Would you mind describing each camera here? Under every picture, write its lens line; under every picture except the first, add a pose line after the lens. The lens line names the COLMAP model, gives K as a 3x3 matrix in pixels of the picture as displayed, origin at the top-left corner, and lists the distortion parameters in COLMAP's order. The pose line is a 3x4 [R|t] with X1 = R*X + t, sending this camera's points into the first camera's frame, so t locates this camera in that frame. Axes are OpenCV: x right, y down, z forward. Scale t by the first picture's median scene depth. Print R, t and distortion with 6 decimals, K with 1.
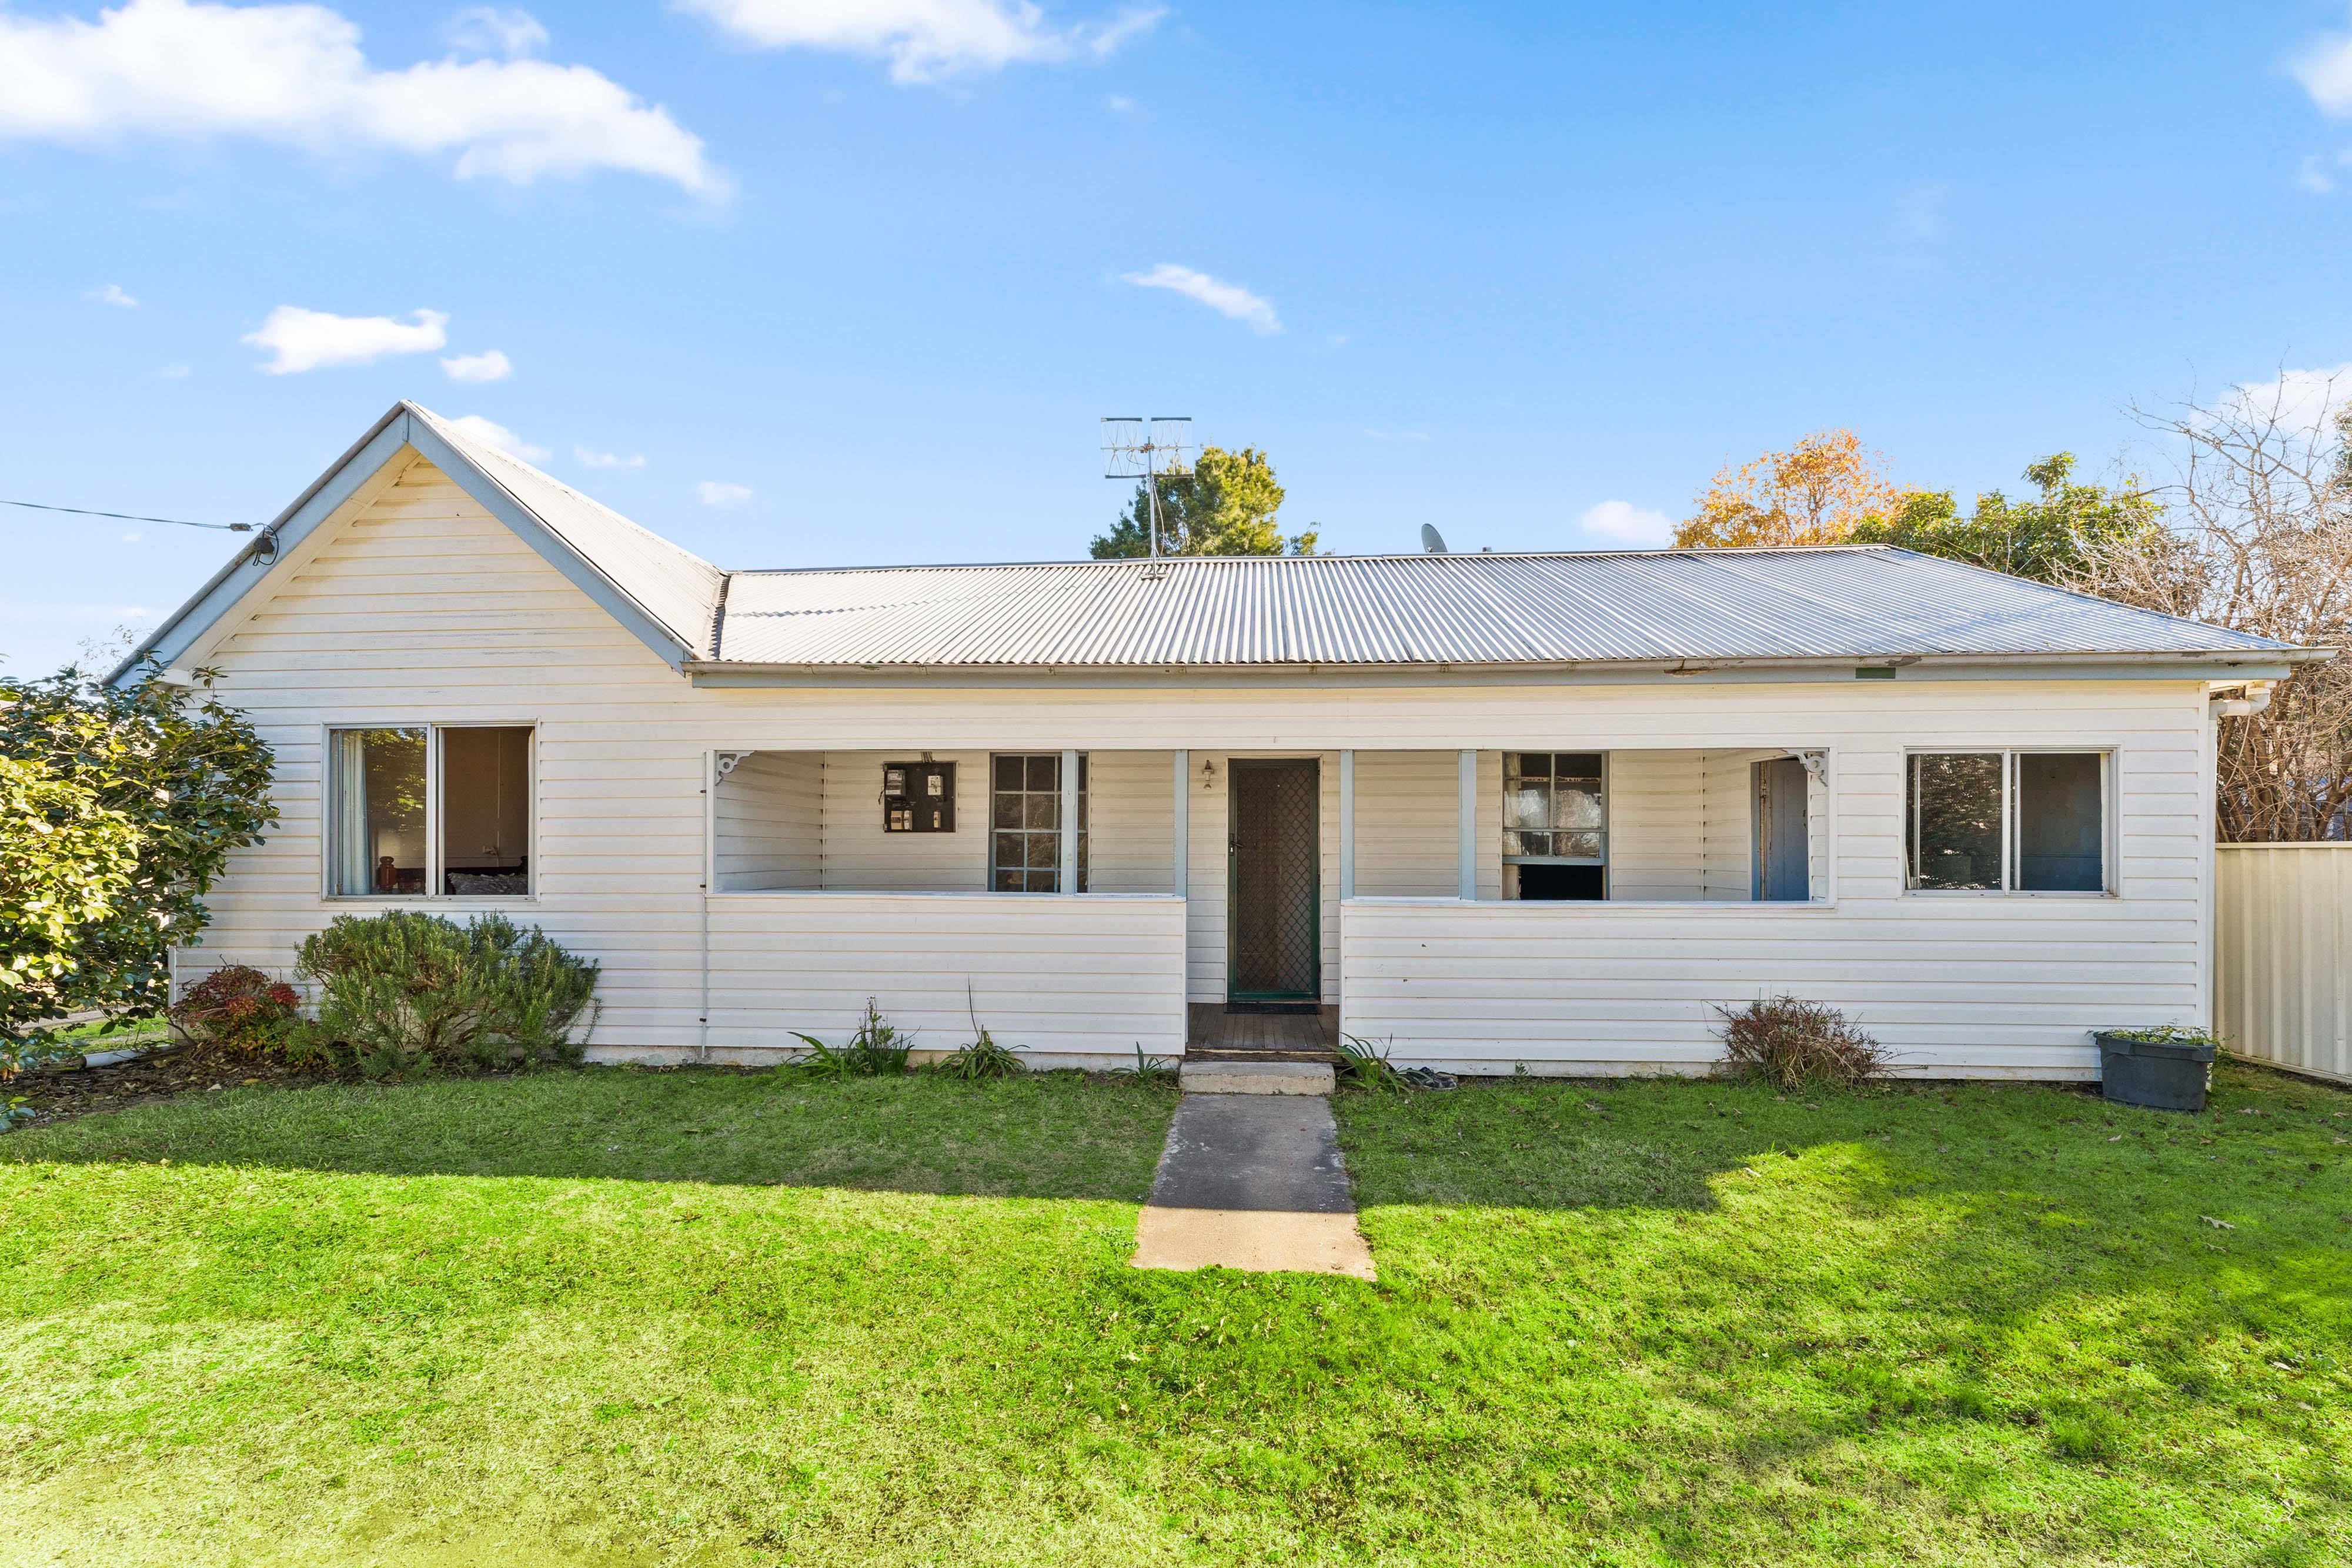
lens RADIAL K [[942.3, 0, 1176.0], [0, 942.3, 784.0], [0, 0, 1]] dist [0.002178, 0.000388]
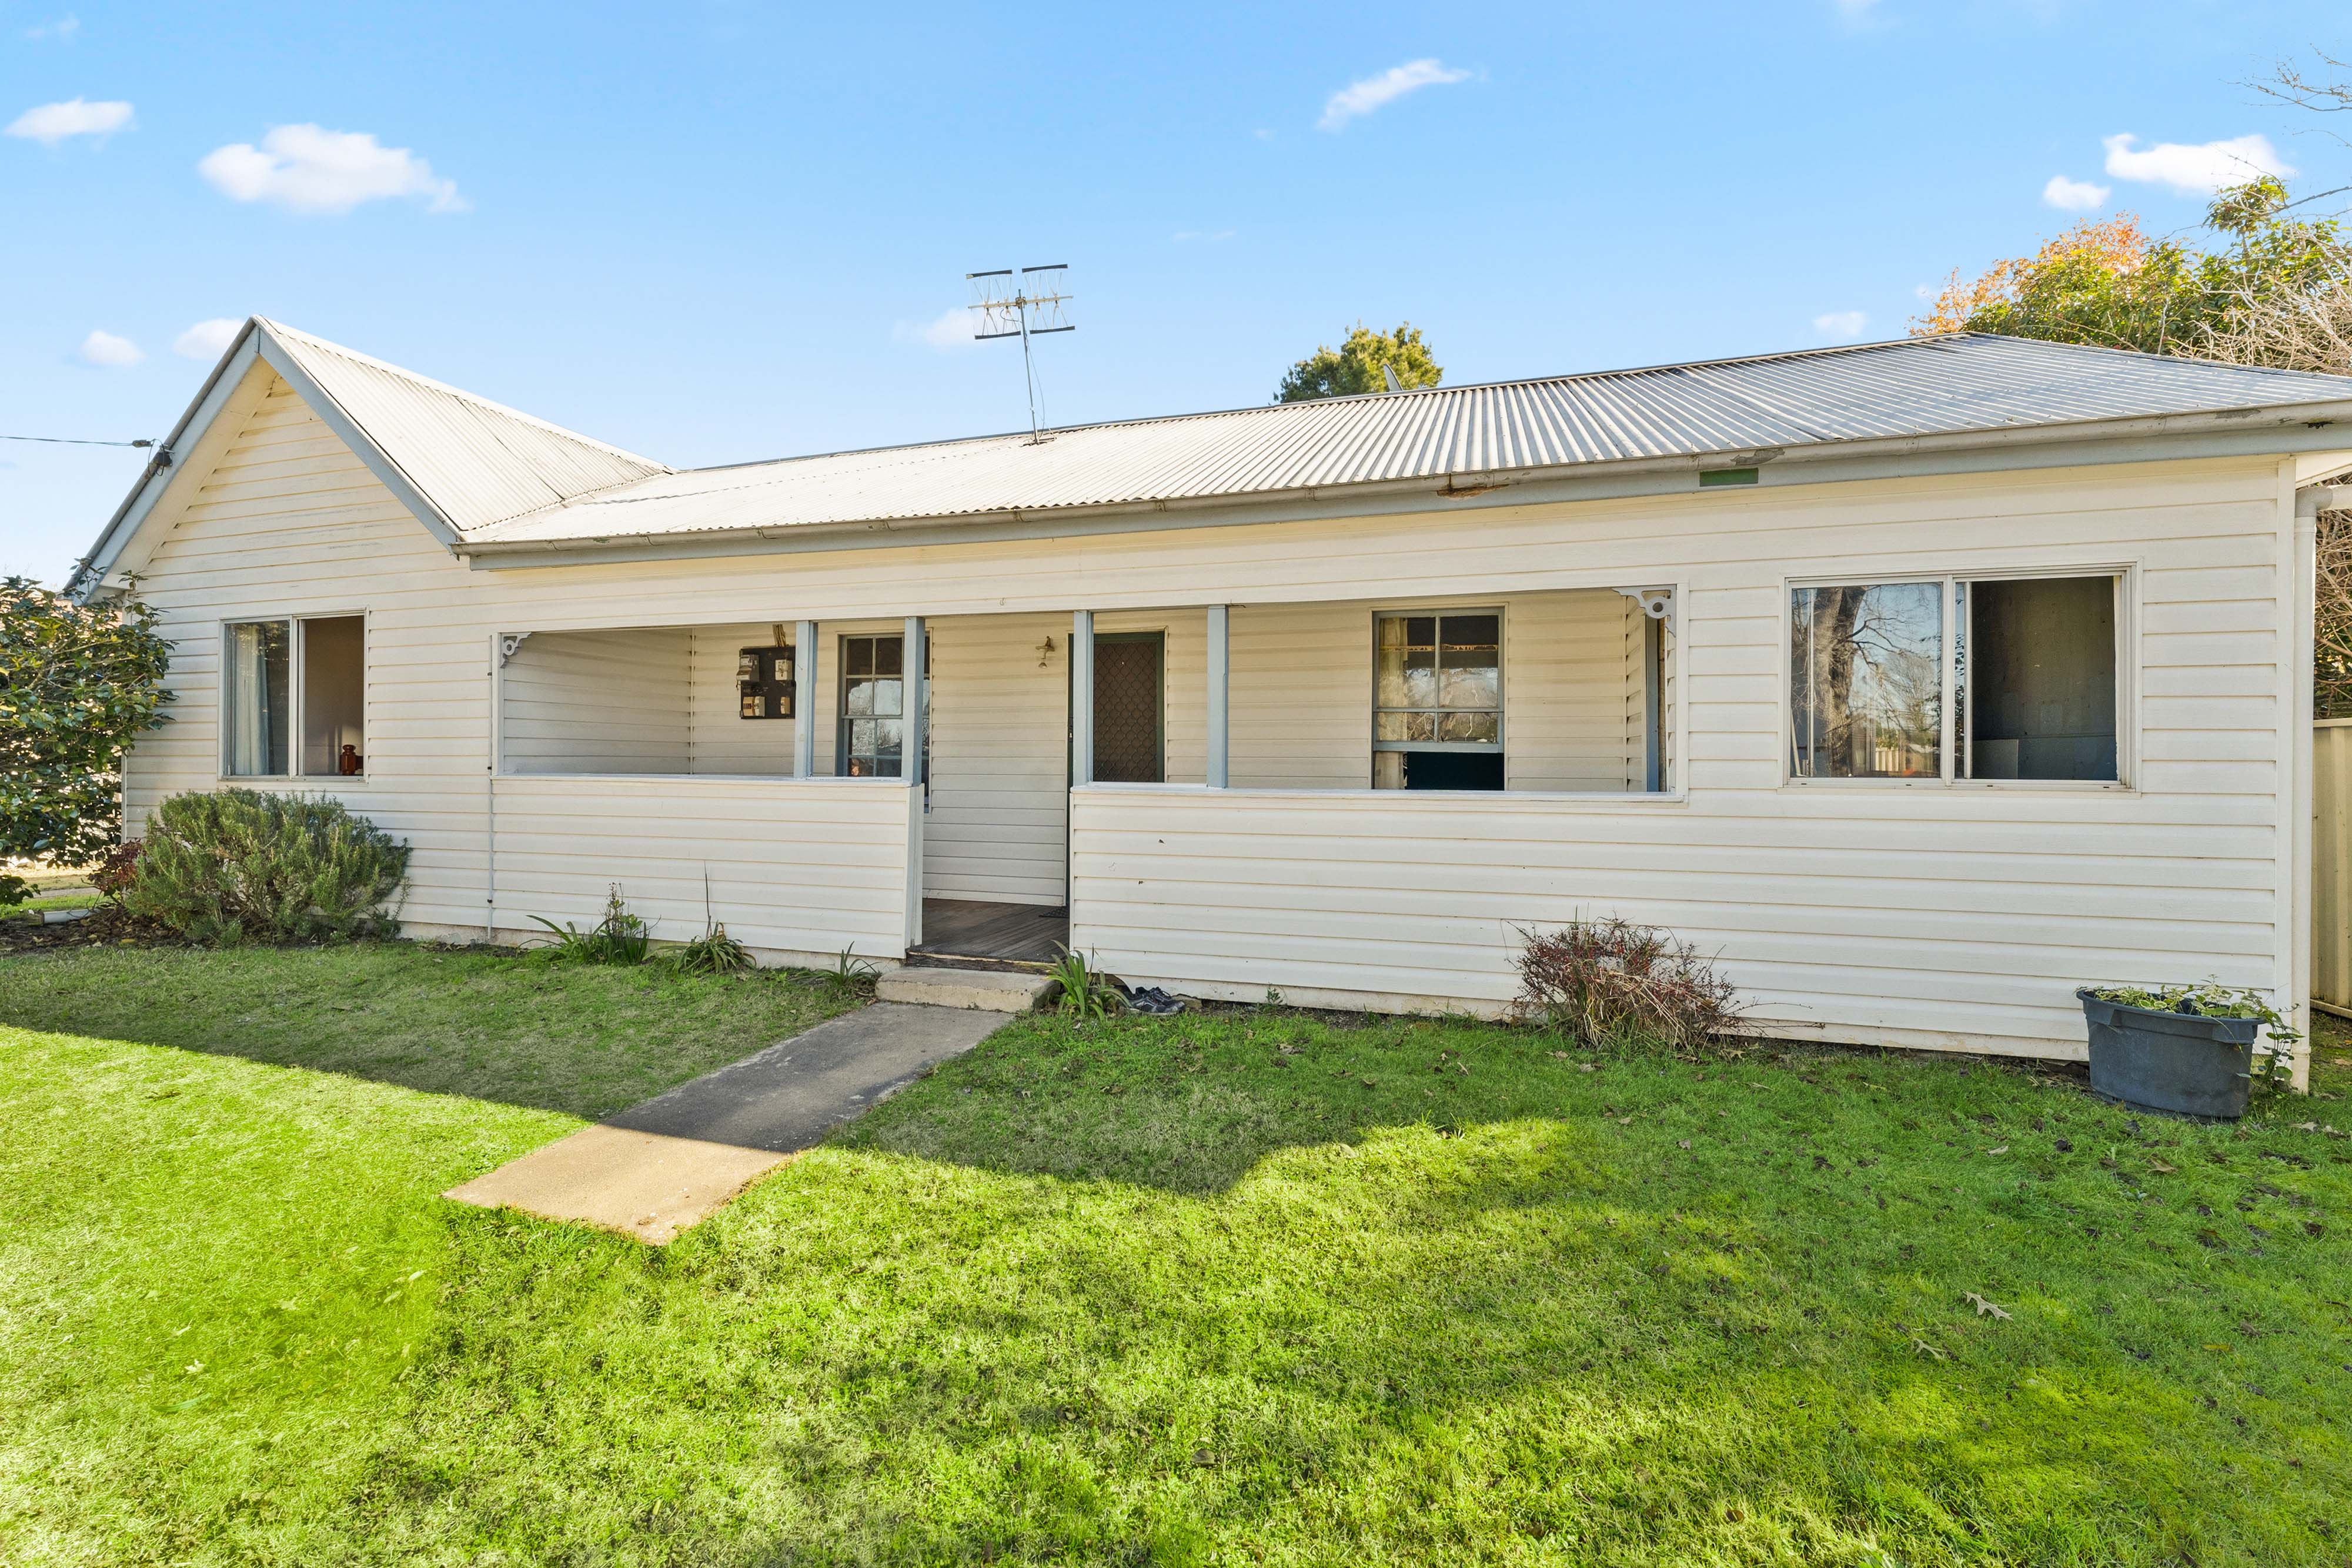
lens RADIAL K [[952.9, 0, 1176.2], [0, 952.9, 692.0], [0, 0, 1]] dist [0.001638, 0.000146]
pose [[0.974717, -0.013395, -0.223042, 0.444345], [0.013123, 0.999910, -0.002704, 0.040015], [0.223058, -0.000291, 0.974805, 0.172994]]
